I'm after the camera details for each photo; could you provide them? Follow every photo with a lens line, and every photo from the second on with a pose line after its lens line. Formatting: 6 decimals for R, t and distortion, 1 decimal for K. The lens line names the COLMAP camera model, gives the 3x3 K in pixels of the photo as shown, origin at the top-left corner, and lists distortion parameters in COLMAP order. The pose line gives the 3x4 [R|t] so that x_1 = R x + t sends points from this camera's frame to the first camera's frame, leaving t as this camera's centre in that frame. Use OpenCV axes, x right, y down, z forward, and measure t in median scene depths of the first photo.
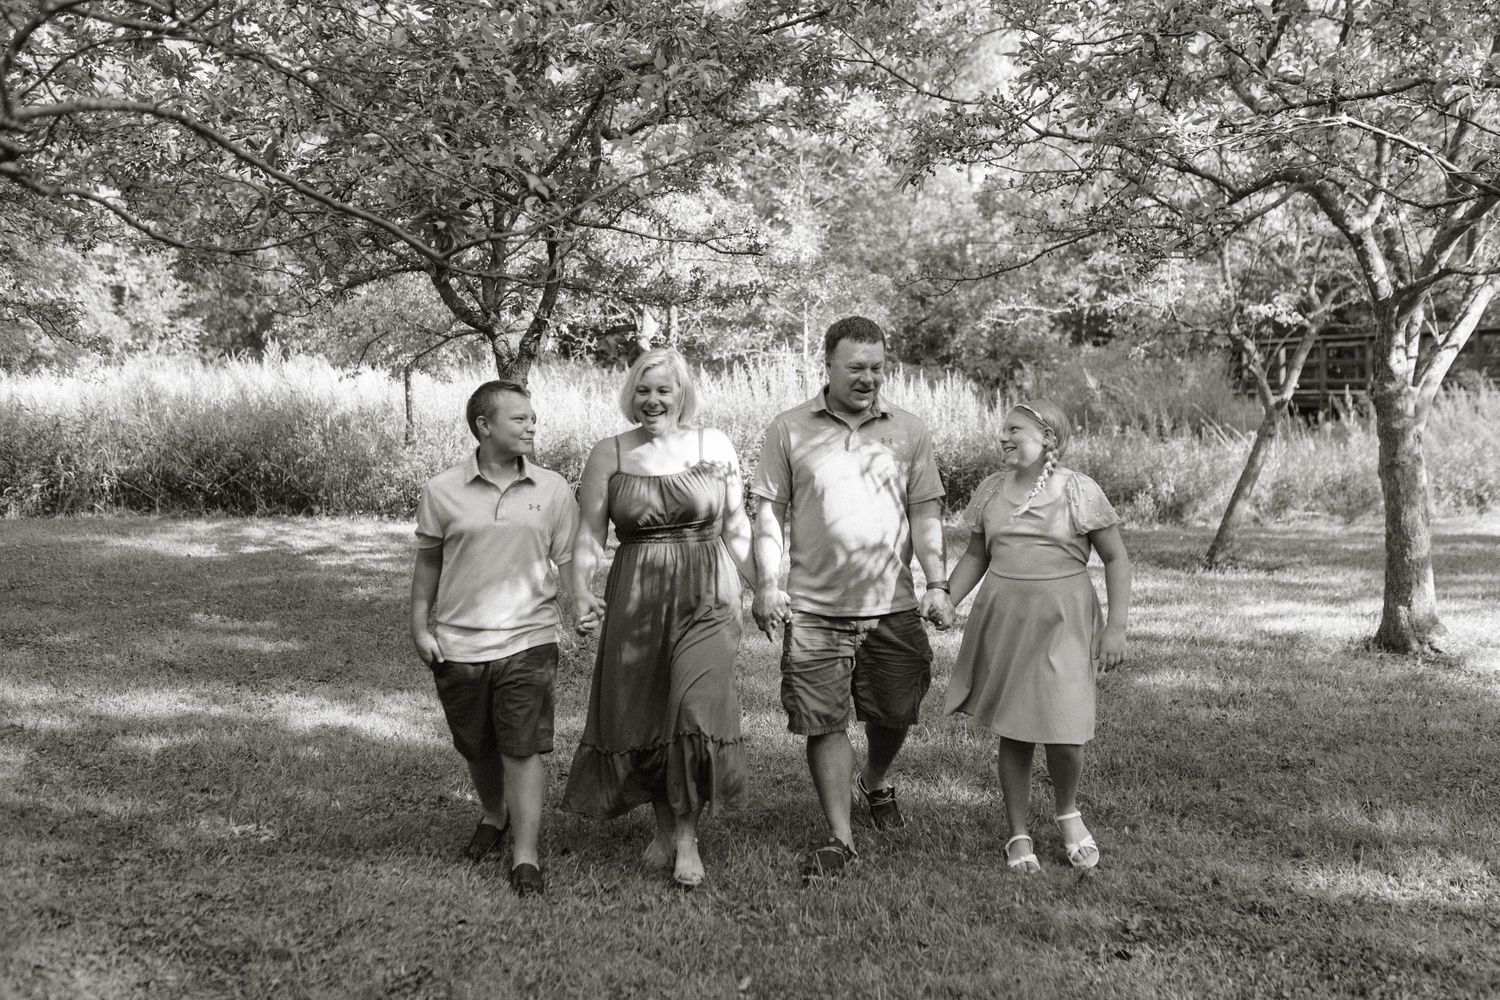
lens RADIAL K [[1470.7, 0, 755.0], [0, 1470.7, 527.3], [0, 0, 1]] dist [0.004523, 0.004771]
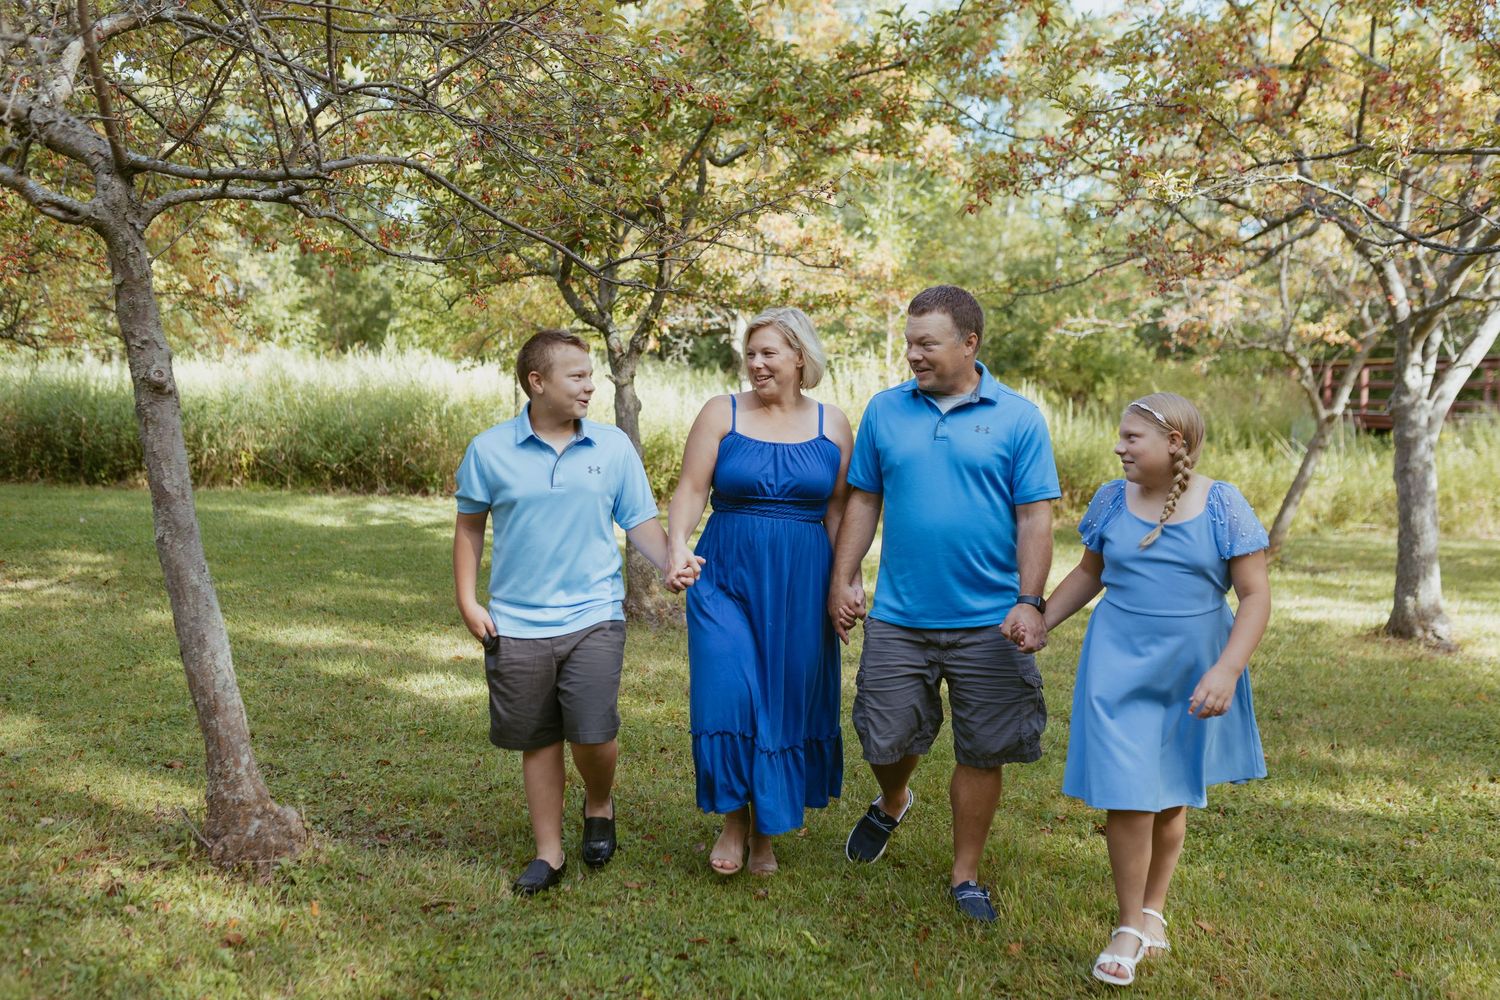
lens RADIAL K [[1470.7, 0, 755.0], [0, 1470.7, 527.3], [0, 0, 1]] dist [0.004523, 0.004771]
pose [[0.997810, 0.033544, -0.057002, 0.005637], [-0.033830, 0.999419, -0.004073, 0.016869], [0.056833, 0.005993, 0.998366, -0.106240]]
